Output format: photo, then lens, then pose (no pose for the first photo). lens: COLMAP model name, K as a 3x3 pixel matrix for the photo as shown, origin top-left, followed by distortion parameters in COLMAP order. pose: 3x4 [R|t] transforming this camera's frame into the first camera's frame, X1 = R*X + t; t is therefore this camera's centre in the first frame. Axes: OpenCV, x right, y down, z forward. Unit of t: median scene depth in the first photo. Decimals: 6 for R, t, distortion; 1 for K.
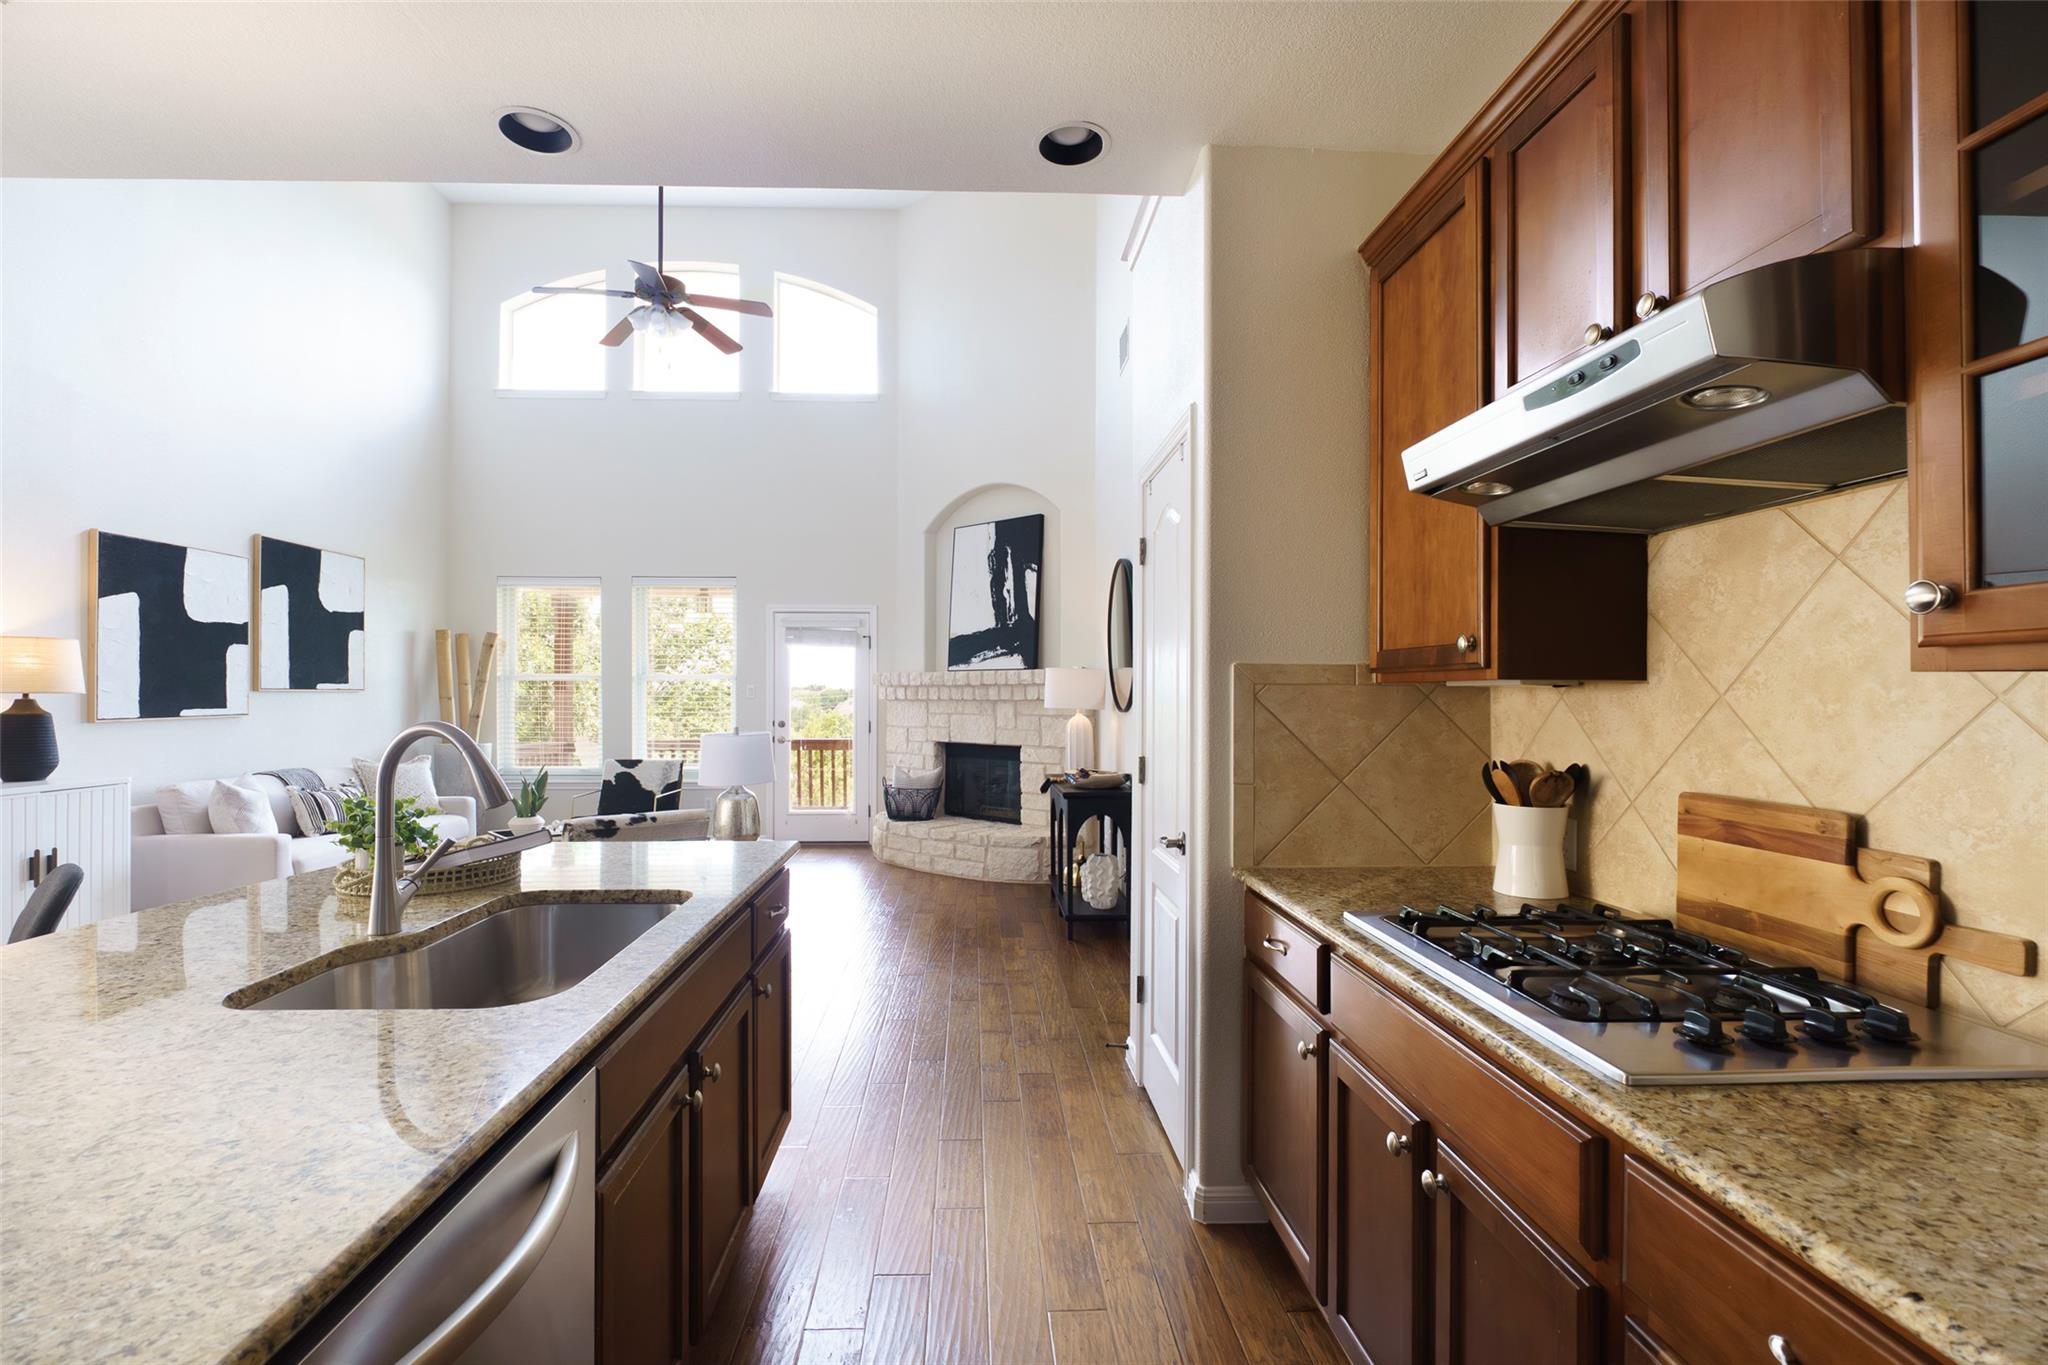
lens RADIAL K [[917.5, 0, 1016.7], [0, 917.5, 690.9], [0, 0, 1]] dist [-0.012157, 0.000406]
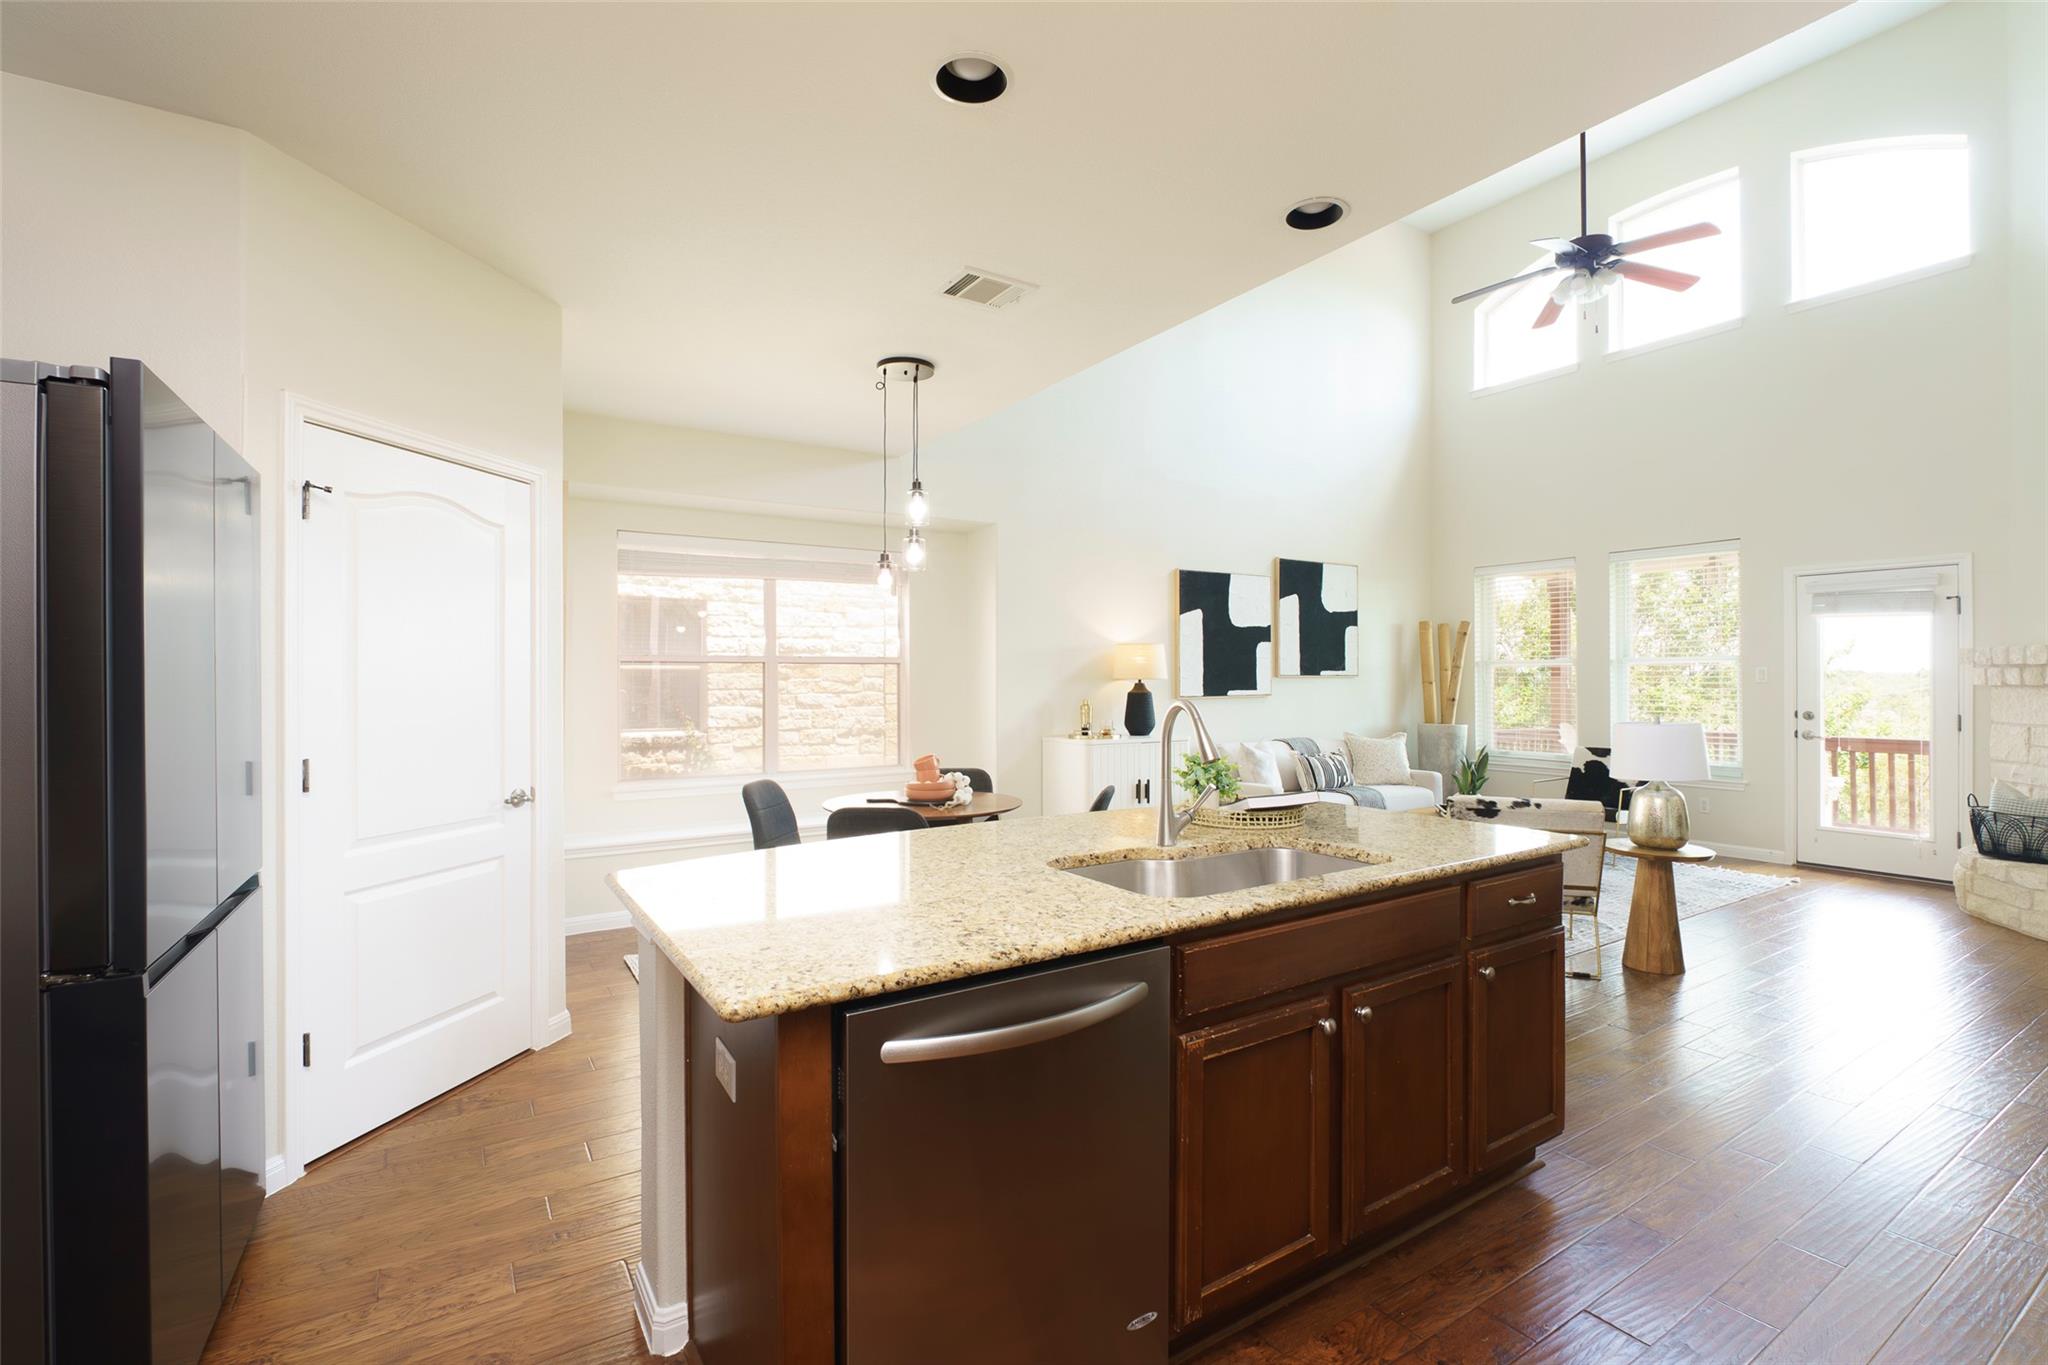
lens RADIAL K [[917.5, 0, 1029.0], [0, 917.5, 679.7], [0, 0, 1]] dist [-0.012157, 0.000406]
pose [[0.513411, -0.001938, -0.858141, 0.096928], [0.005844, 0.999982, 0.001239, 0.000094], [0.858123, -0.005651, 0.513413, 0.014487]]
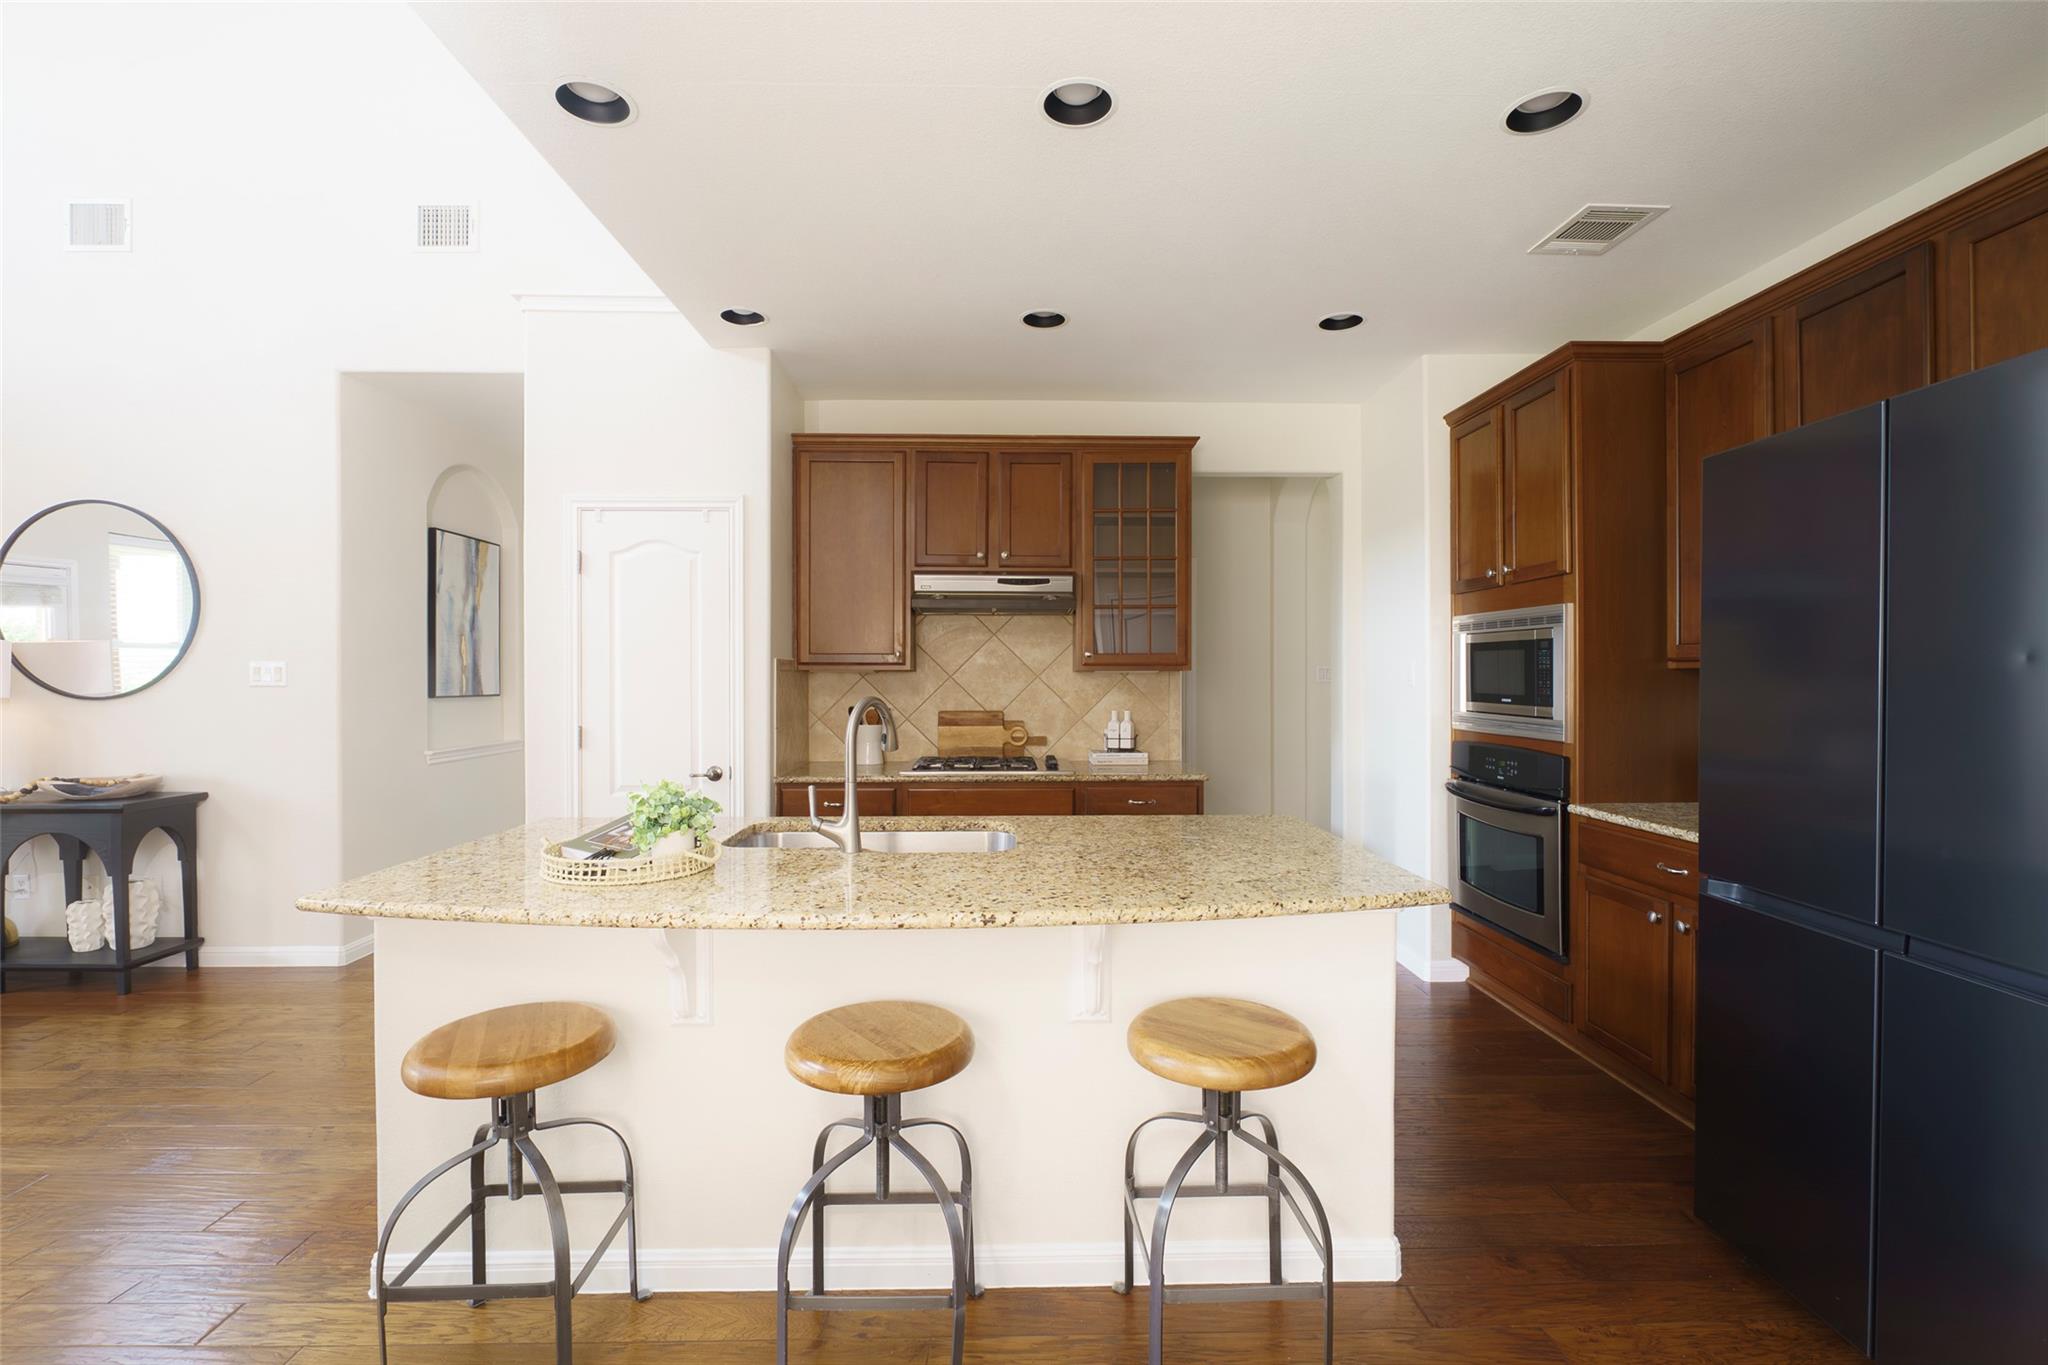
lens RADIAL K [[917.5, 0, 1023.1], [0, 917.5, 680.5], [0, 0, 1]] dist [-0.012157, 0.000406]
pose [[0.010976, -0.004008, 0.999932, -2.621200], [-0.003679, 0.999985, 0.004048, 0.007778], [-0.999933, -0.003723, 0.010961, 0.913706]]
